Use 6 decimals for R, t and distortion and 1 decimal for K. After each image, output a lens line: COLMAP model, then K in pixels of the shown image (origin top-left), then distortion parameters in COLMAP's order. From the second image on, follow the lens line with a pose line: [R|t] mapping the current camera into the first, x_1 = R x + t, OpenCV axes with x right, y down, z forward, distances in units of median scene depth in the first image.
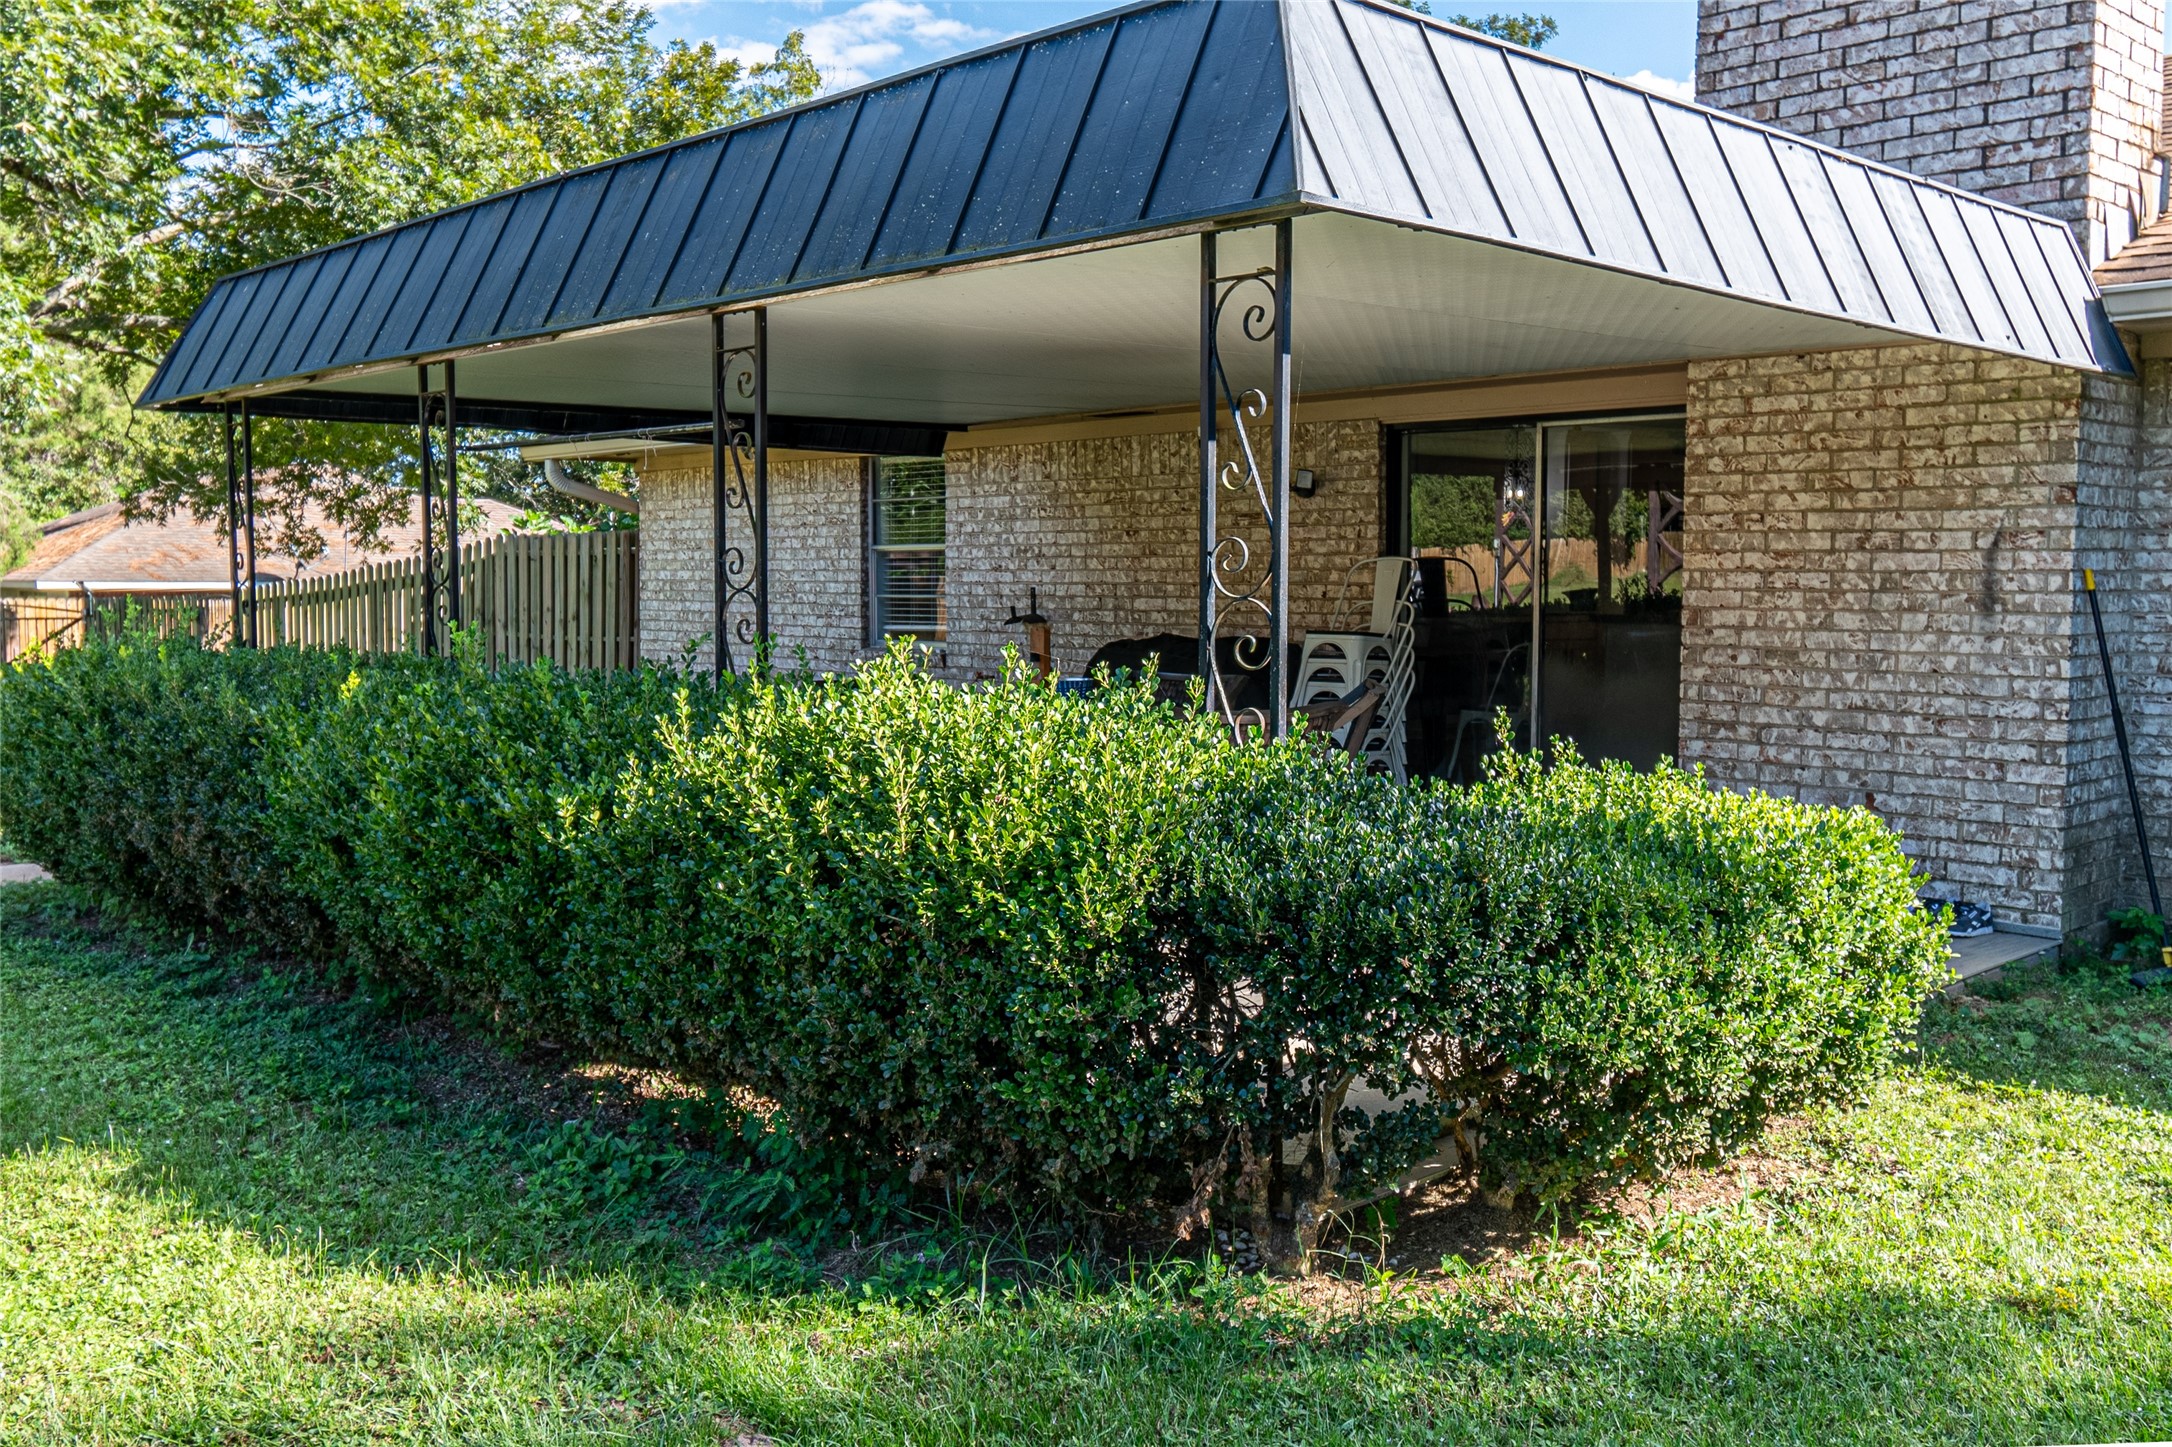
lens RADIAL K [[1779.4, 0, 1074.0], [0, 1779.4, 724.2], [0, 0, 1]] dist [-0.001768, 0.000510]
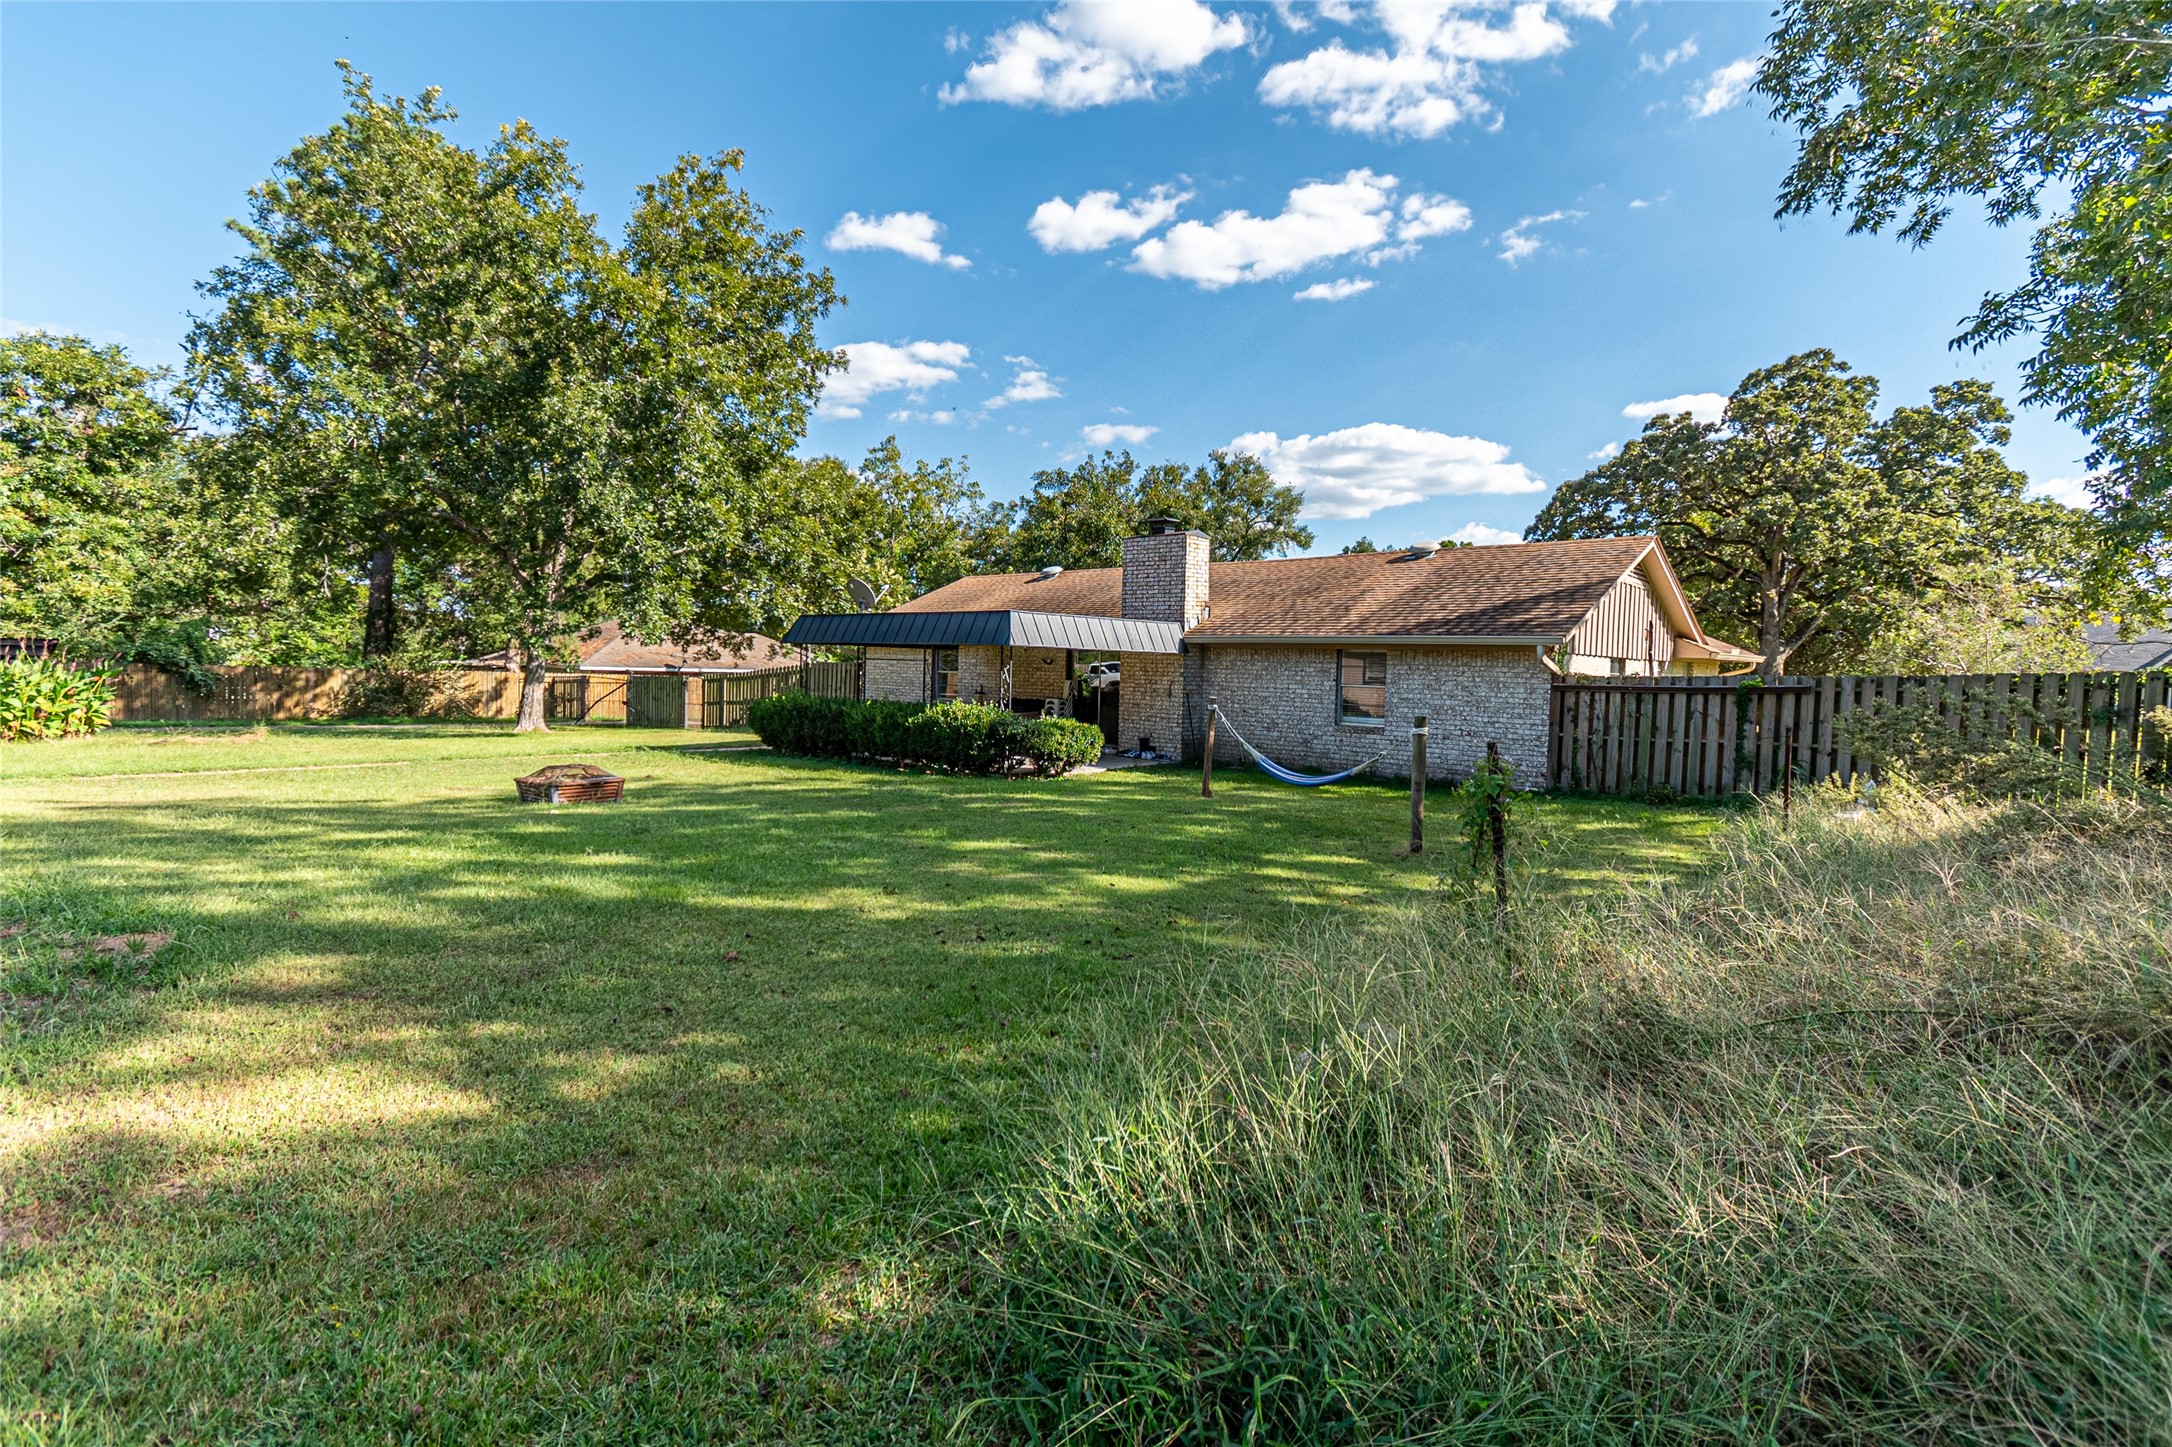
lens RADIAL K [[977.1, 0, 1097.5], [0, 977.1, 710.9], [0, 0, 1]] dist [0.017762, -0.007953]
pose [[0.996102, 0.020577, 0.085770, 0.075836], [-0.017542, 0.999198, -0.035998, 0.080775], [-0.086442, 0.034353, 0.995664, -1.768673]]
